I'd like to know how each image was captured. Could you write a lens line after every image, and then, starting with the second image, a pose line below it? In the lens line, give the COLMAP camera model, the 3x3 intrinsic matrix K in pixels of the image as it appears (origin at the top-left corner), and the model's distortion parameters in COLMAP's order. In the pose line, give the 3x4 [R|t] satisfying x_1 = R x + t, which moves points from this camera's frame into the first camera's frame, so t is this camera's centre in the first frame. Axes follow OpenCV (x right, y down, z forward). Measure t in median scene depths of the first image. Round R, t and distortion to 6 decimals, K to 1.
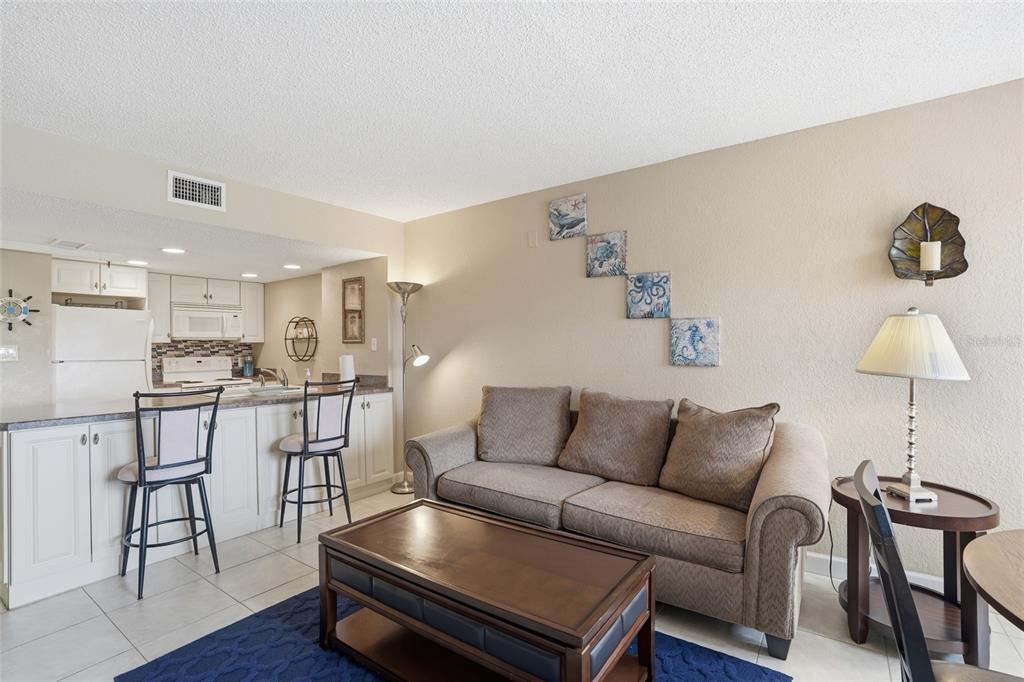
lens RADIAL K [[469.9, 0, 499.8], [0, 469.9, 345.2], [0, 0, 1]] dist [0.000317, 0.000101]
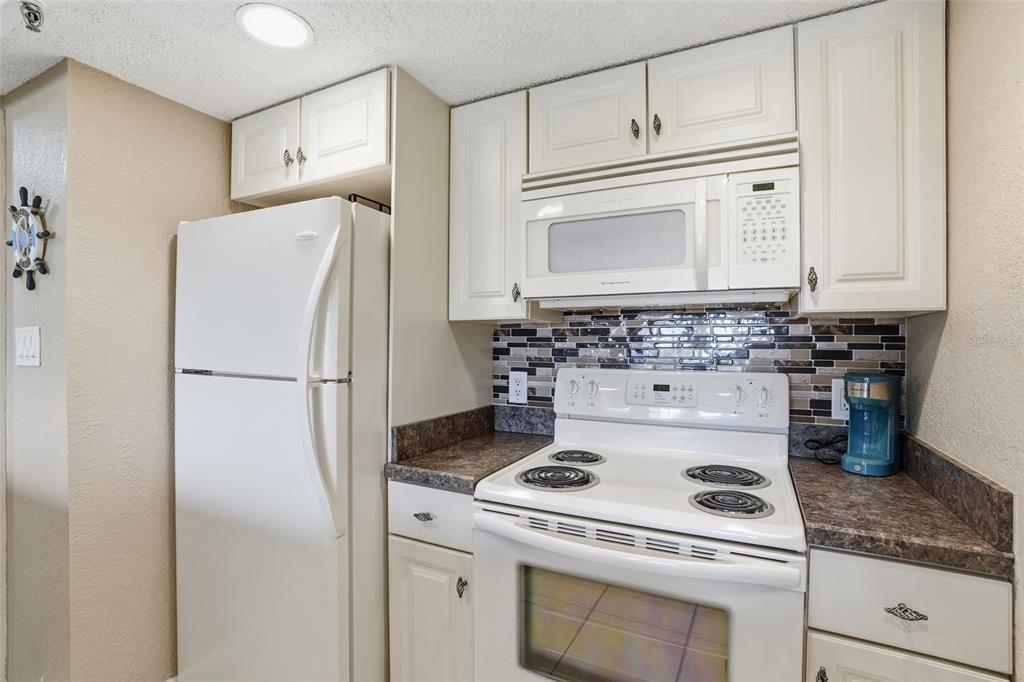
lens RADIAL K [[469.9, 0, 499.8], [0, 469.9, 345.2], [0, 0, 1]] dist [0.000317, 0.000101]
pose [[0.139421, 0.013586, -0.990140, -0.359709], [-0.001941, 0.999908, 0.013447, 0.006351], [0.990231, 0.000047, 0.139434, 0.826960]]
